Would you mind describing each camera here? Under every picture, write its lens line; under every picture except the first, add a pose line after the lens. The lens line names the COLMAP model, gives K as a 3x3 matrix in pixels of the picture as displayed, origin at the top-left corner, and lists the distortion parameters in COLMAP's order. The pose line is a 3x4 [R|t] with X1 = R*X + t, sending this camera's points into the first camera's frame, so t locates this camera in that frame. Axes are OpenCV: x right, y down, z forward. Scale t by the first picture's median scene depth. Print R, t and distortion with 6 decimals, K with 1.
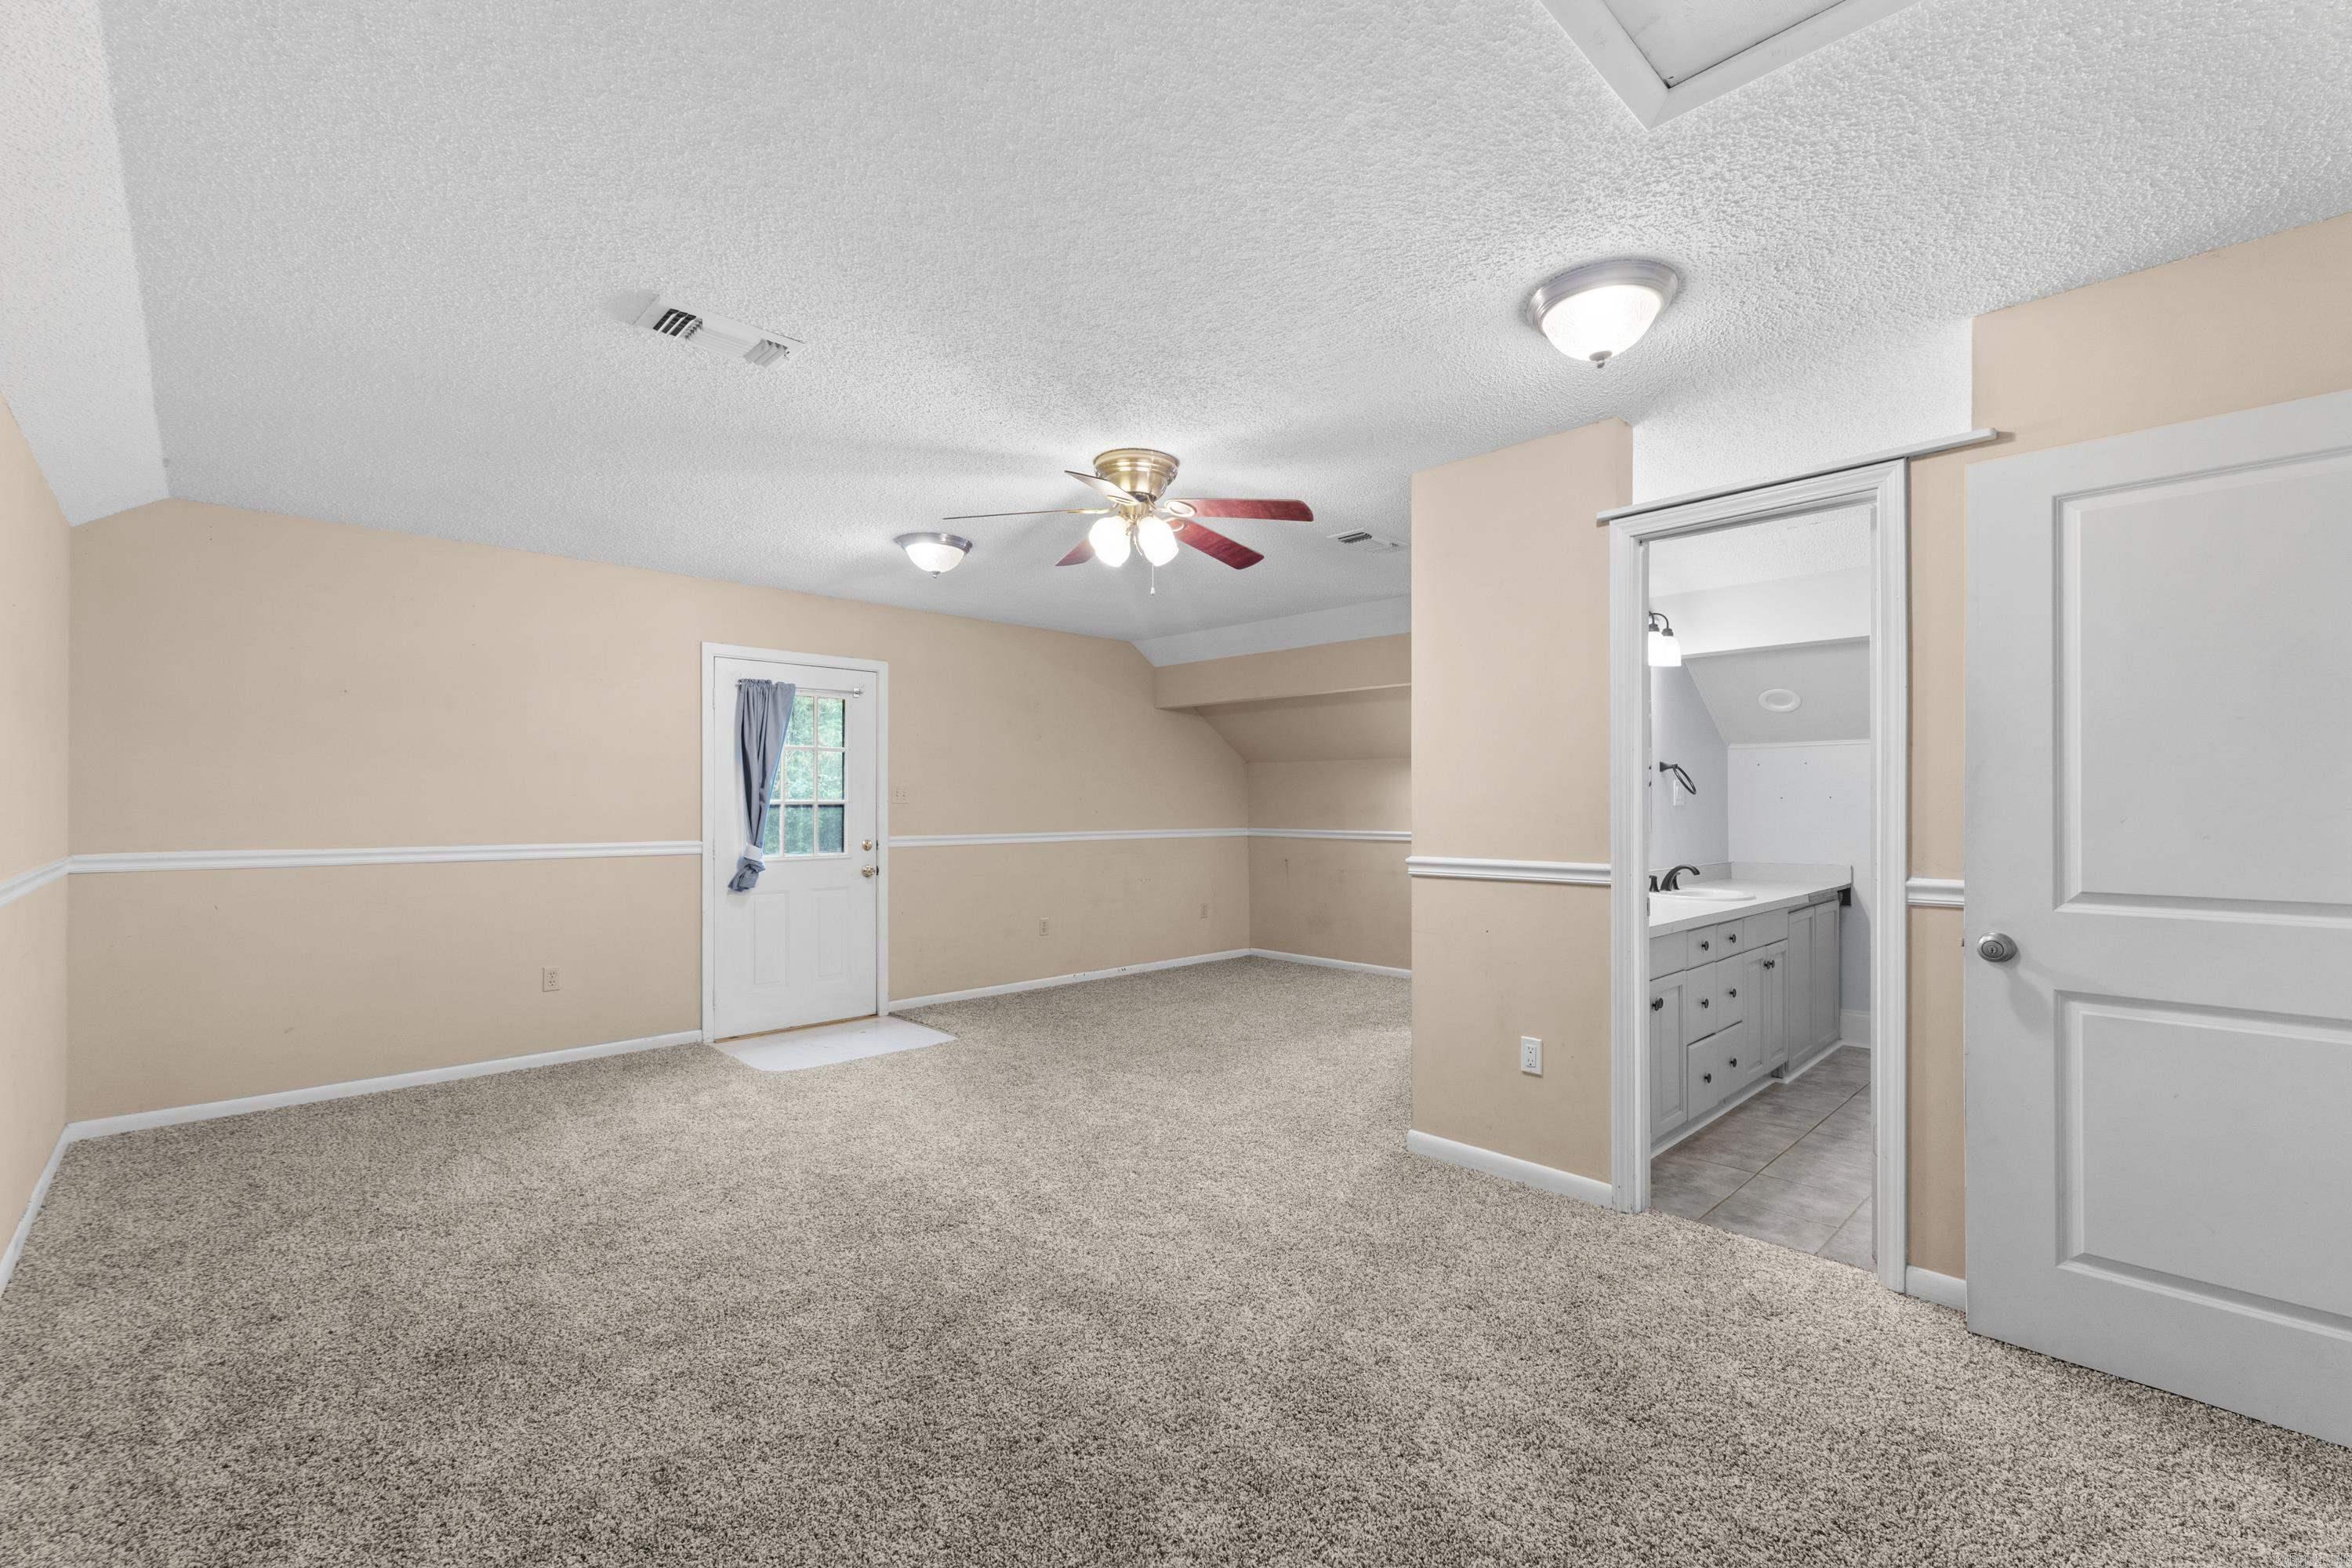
lens RADIAL K [[998.3, 0, 1177.7], [0, 998.3, 786.0], [0, 0, 1]] dist [0.002376, 0.000349]
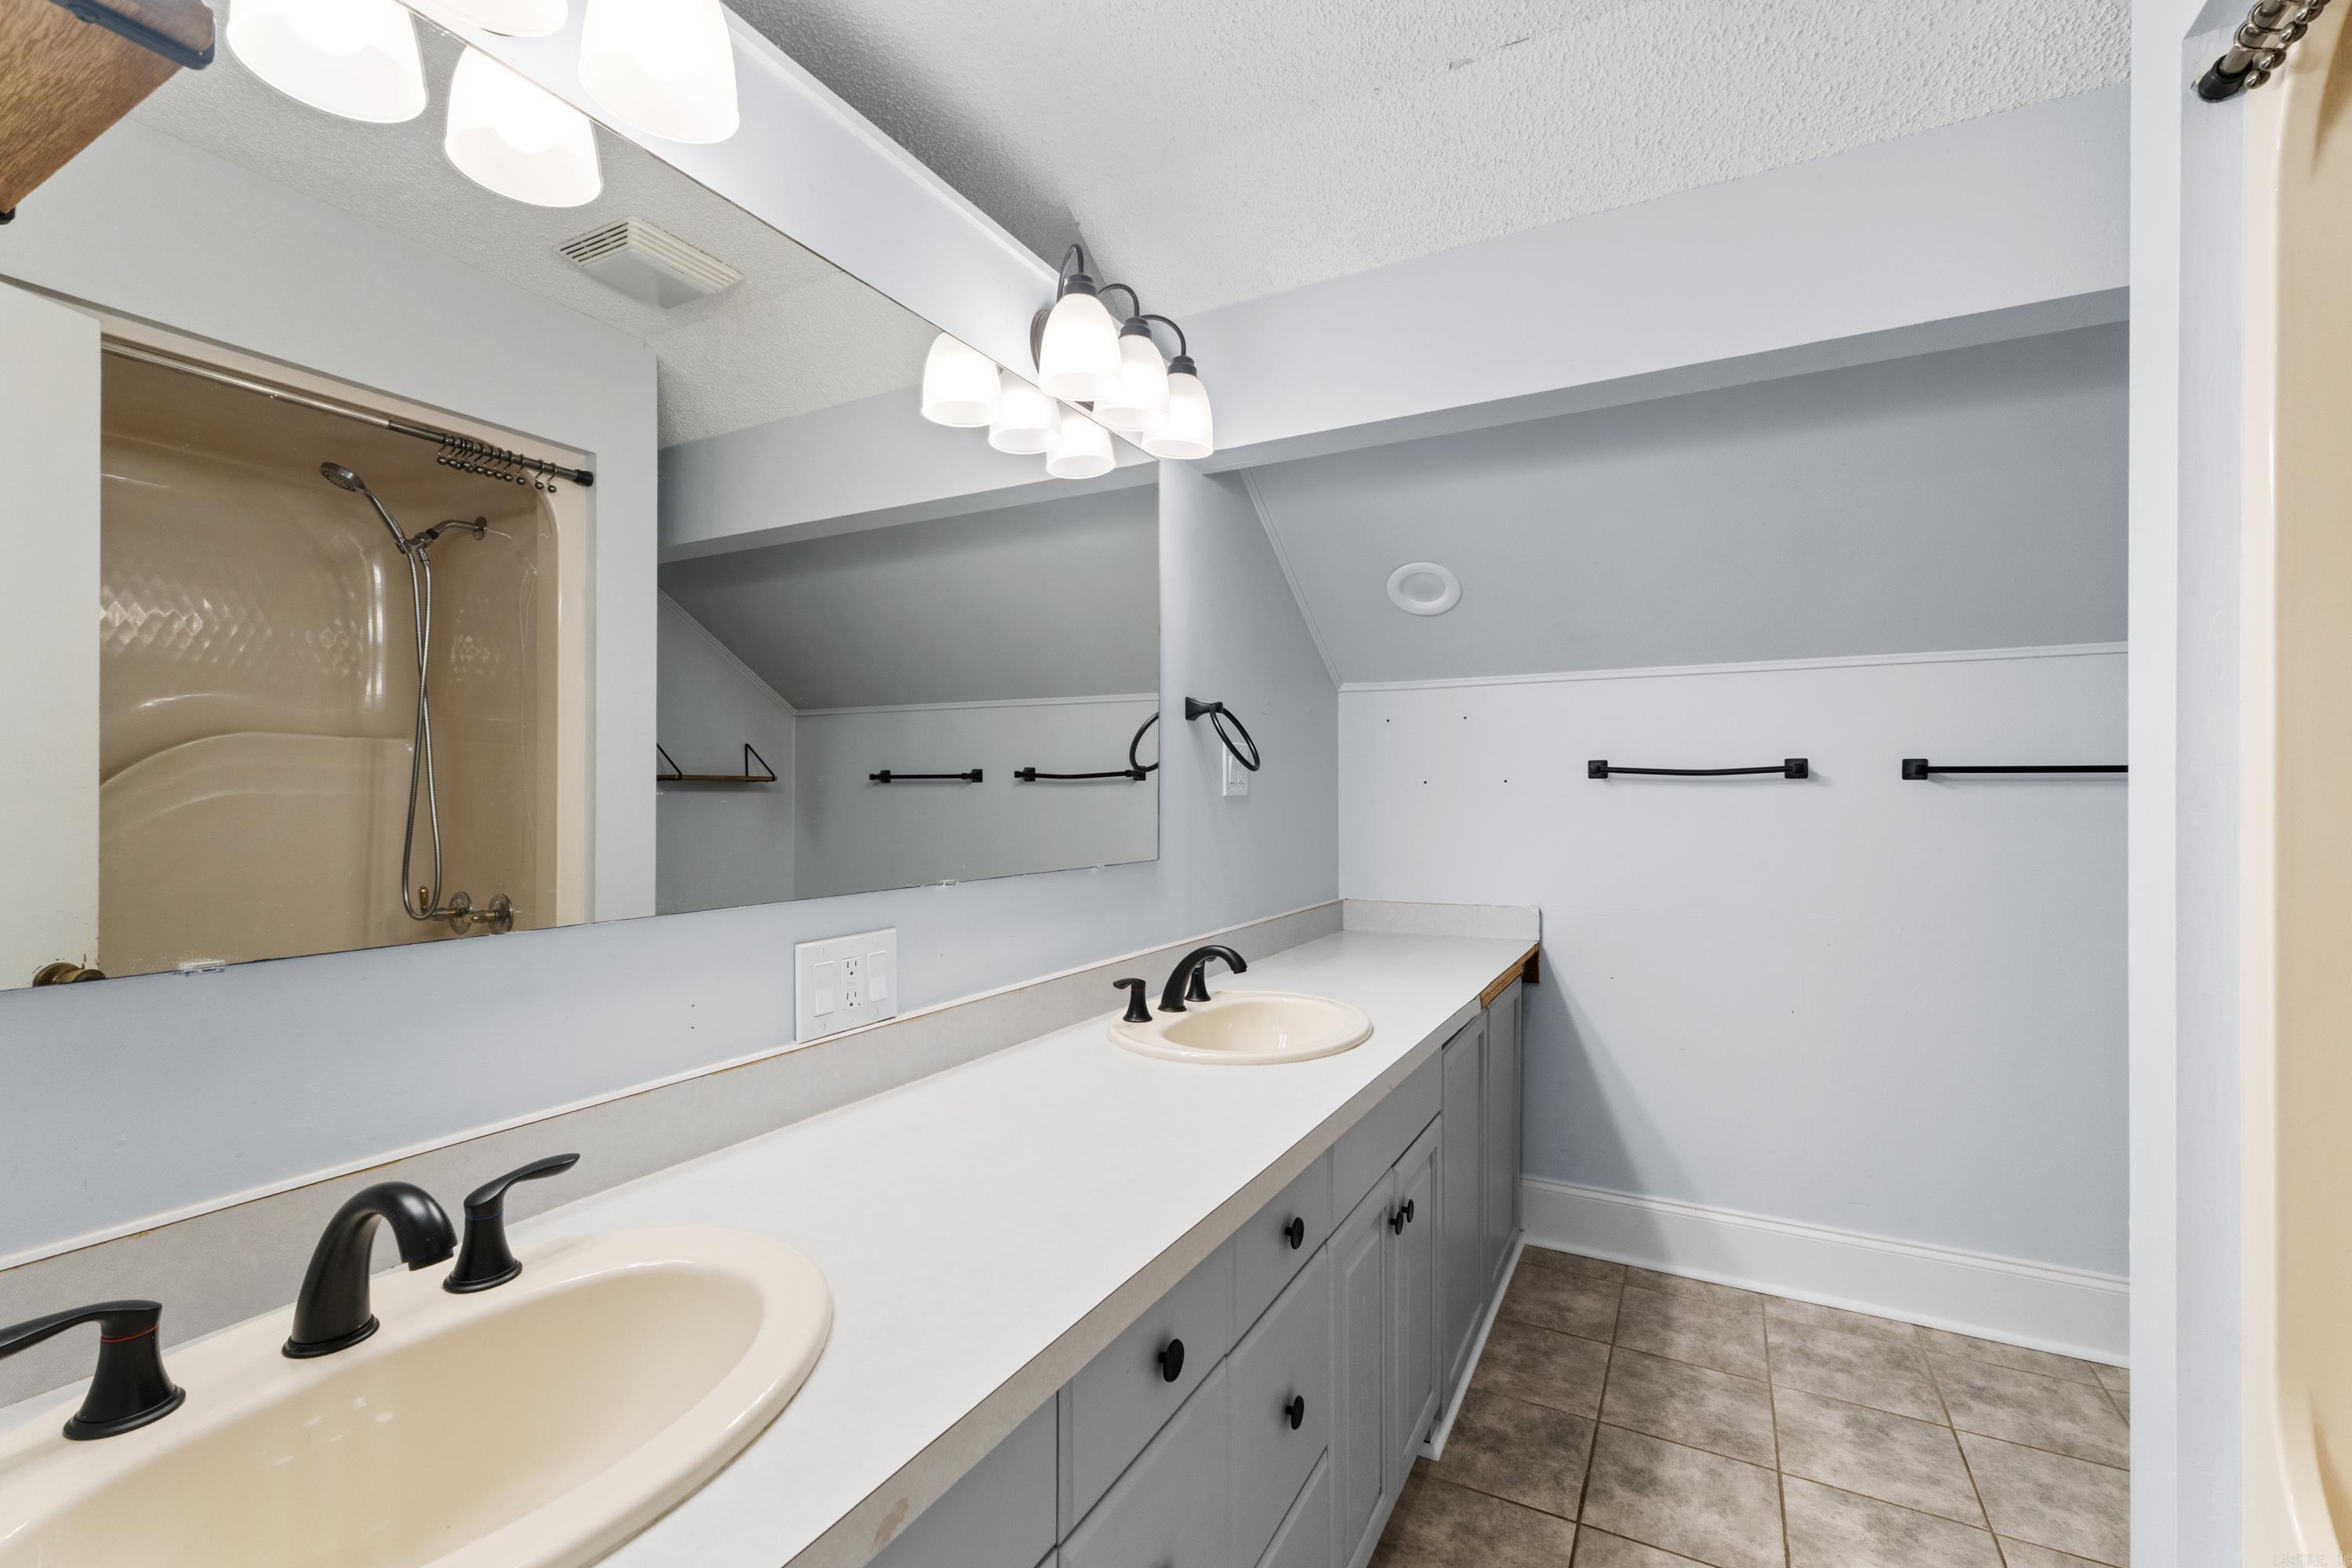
lens RADIAL K [[998.3, 0, 1178.2], [0, 998.3, 791.8], [0, 0, 1]] dist [0.002376, 0.000349]
pose [[0.952791, -0.002824, 0.303614, 0.350002], [-0.000044, 0.999955, 0.009438, 0.013511], [-0.303627, -0.009006, 0.952748, 0.587826]]
